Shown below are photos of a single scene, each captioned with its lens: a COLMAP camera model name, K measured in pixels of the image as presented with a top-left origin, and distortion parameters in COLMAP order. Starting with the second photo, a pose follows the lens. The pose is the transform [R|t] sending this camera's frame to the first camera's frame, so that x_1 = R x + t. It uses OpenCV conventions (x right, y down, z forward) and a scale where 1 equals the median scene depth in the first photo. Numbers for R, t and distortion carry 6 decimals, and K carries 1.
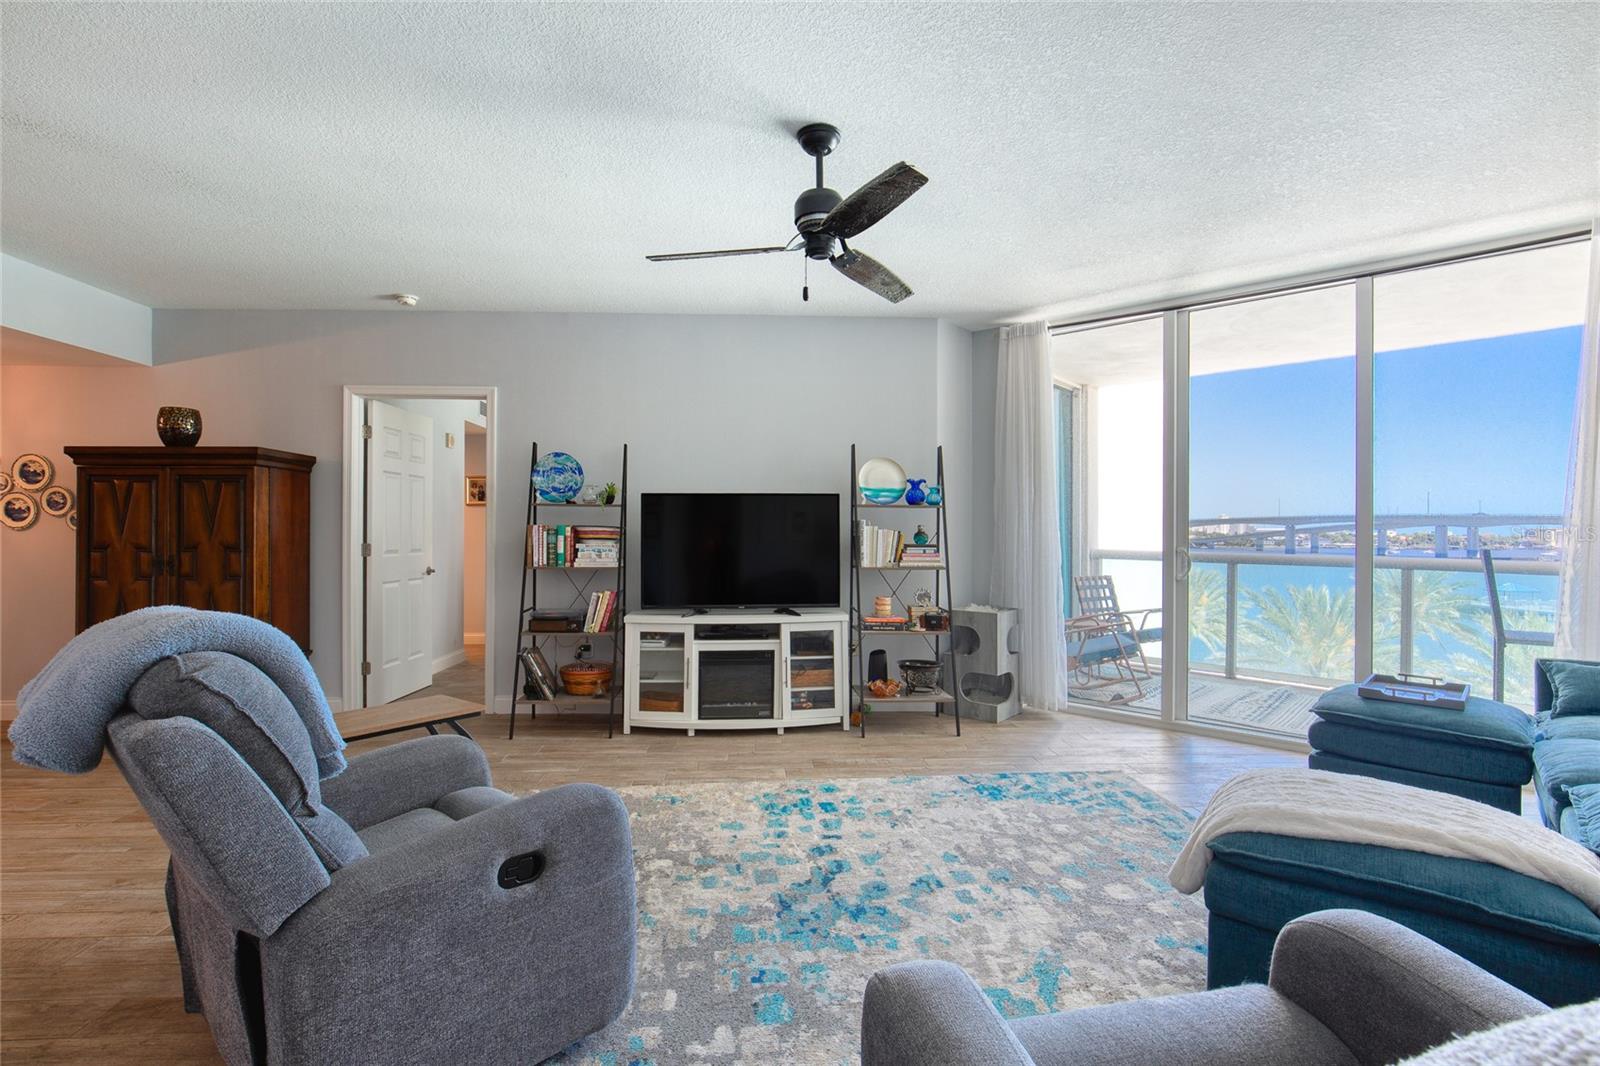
lens RADIAL K [[723.5, 0, 787.6], [0, 723.5, 530.6], [0, 0, 1]] dist [-0.013539, 0.005302]
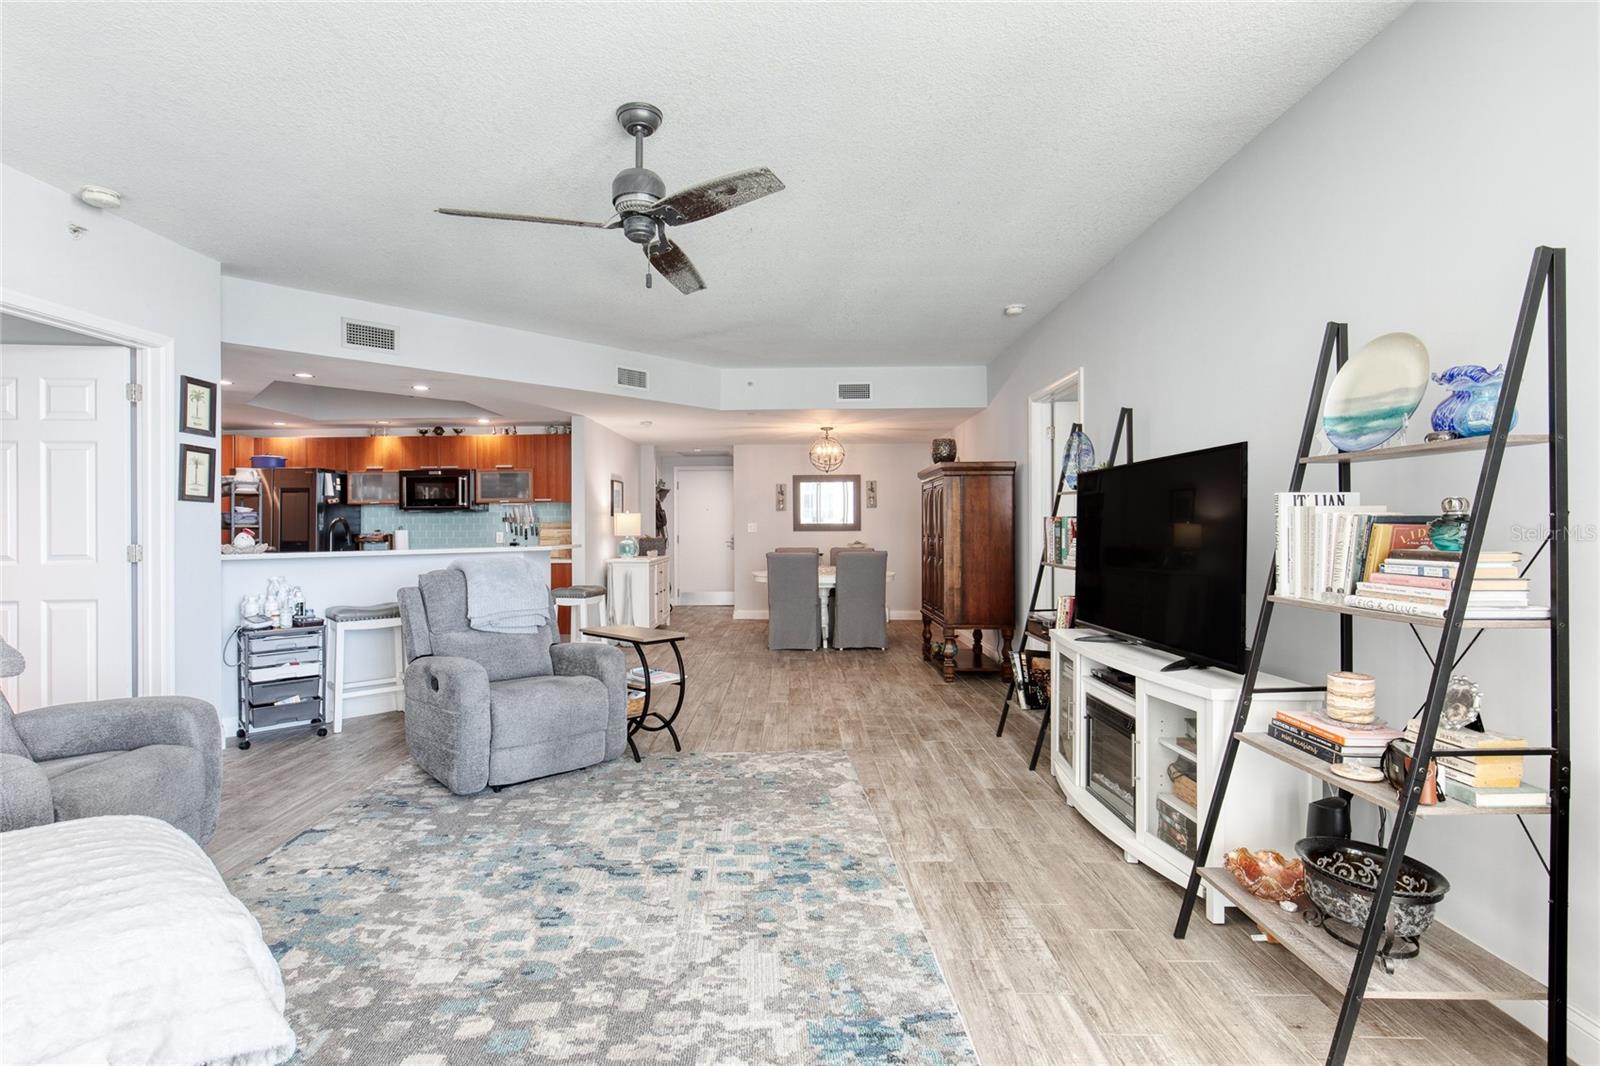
lens RADIAL K [[723.5, 0, 776.0], [0, 723.5, 521.9], [0, 0, 1]] dist [-0.013539, 0.005302]
pose [[-0.056141, -0.009886, -0.998374, 0.817237], [0.006675, 0.999925, -0.010277, 0.008618], [0.998401, -0.007241, -0.056071, 1.011255]]
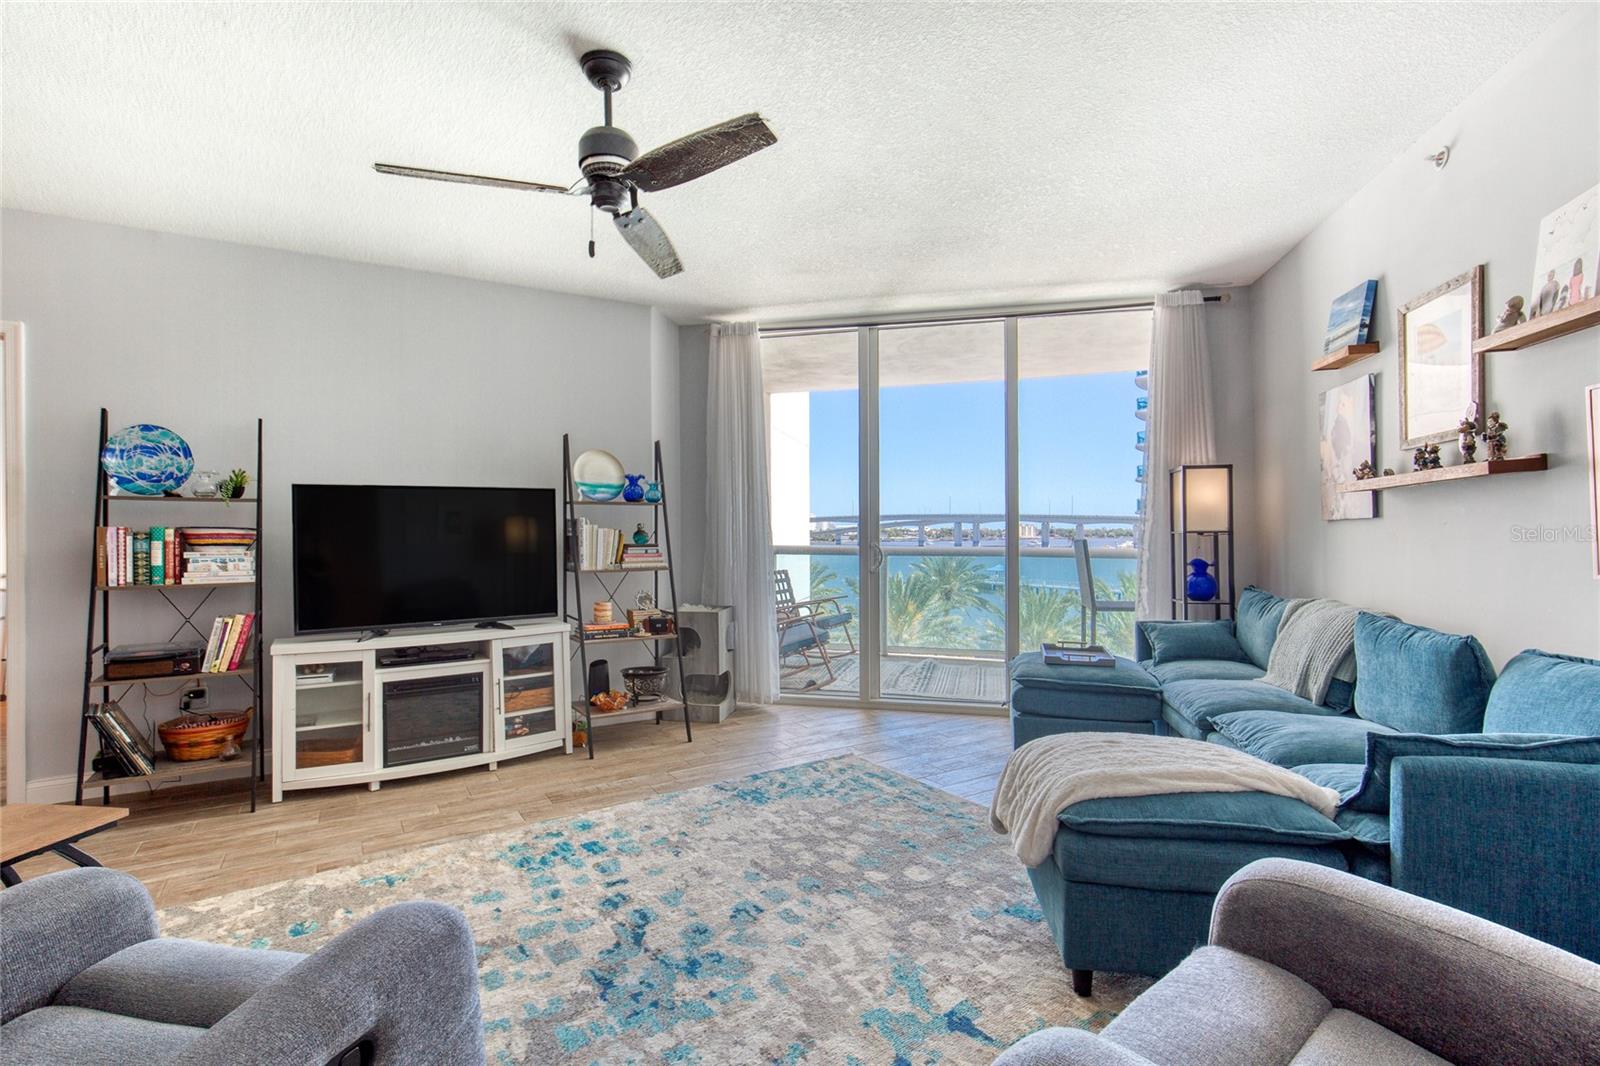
lens RADIAL K [[723.5, 0, 767.8], [0, 723.5, 530.7], [0, 0, 1]] dist [-0.013539, 0.005302]
pose [[0.886177, -0.010534, 0.463226, -0.154476], [0.010082, 0.999943, 0.003450, 0.000301], [-0.463236, 0.001613, 0.886233, 0.130518]]
